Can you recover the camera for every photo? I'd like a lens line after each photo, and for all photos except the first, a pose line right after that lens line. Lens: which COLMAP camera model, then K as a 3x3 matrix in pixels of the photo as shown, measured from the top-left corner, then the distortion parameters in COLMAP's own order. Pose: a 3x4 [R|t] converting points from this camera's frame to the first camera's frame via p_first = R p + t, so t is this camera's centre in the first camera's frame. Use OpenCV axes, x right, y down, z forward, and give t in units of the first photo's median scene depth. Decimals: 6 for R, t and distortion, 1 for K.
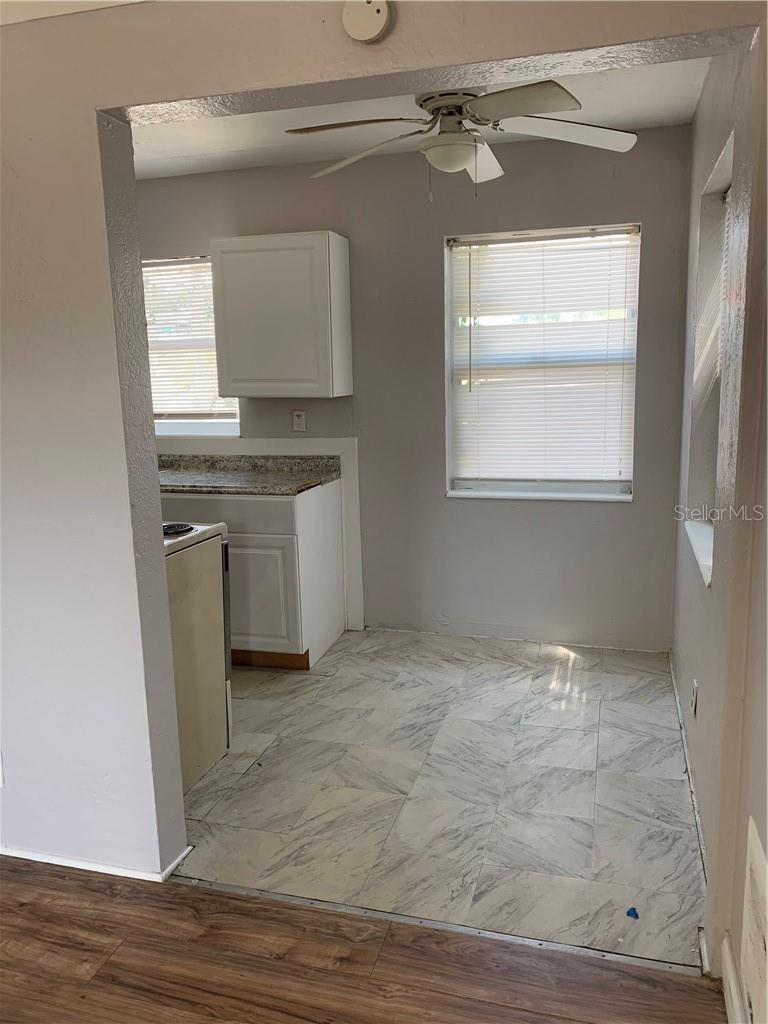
lens RADIAL K [[779.9, 0, 383.3], [0, 779.9, 511.6], [0, 0, 1]] dist [0.000477, 0.003810]
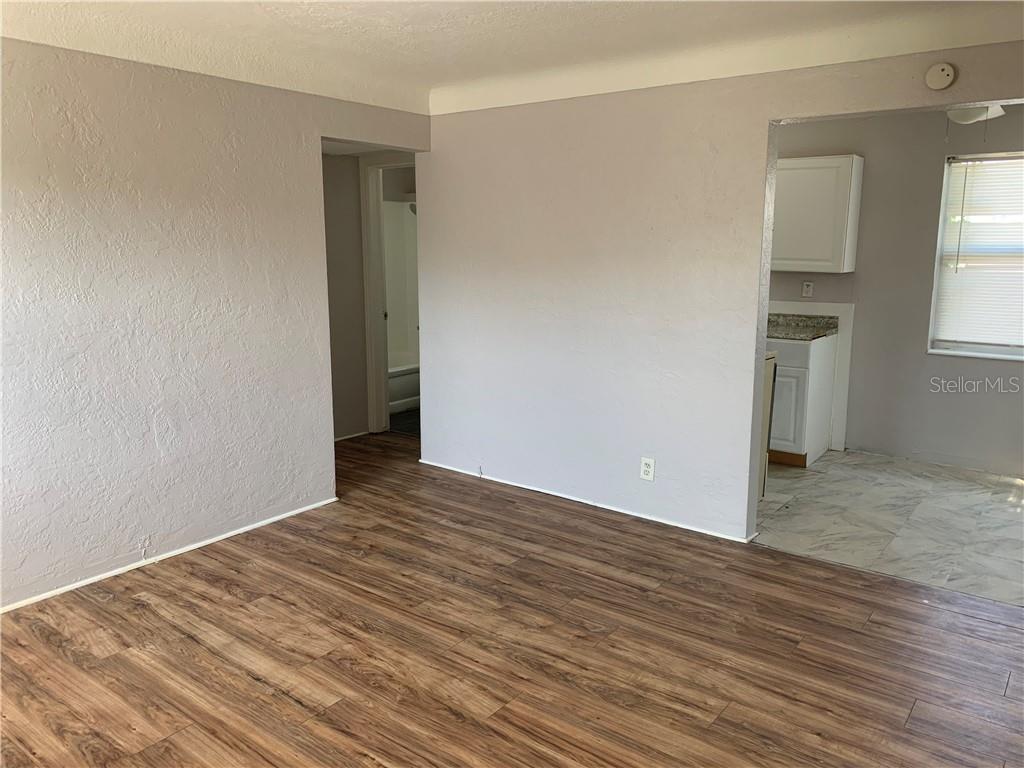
lens RADIAL K [[779.9, 0, 502.2], [0, 779.9, 369.7], [0, 0, 1]] dist [0.000477, 0.003810]
pose [[0.929579, 0.087532, -0.358079, -0.120726], [-0.093125, 0.995653, 0.001633, 0.080418], [0.356665, 0.031828, 0.933690, -0.516451]]
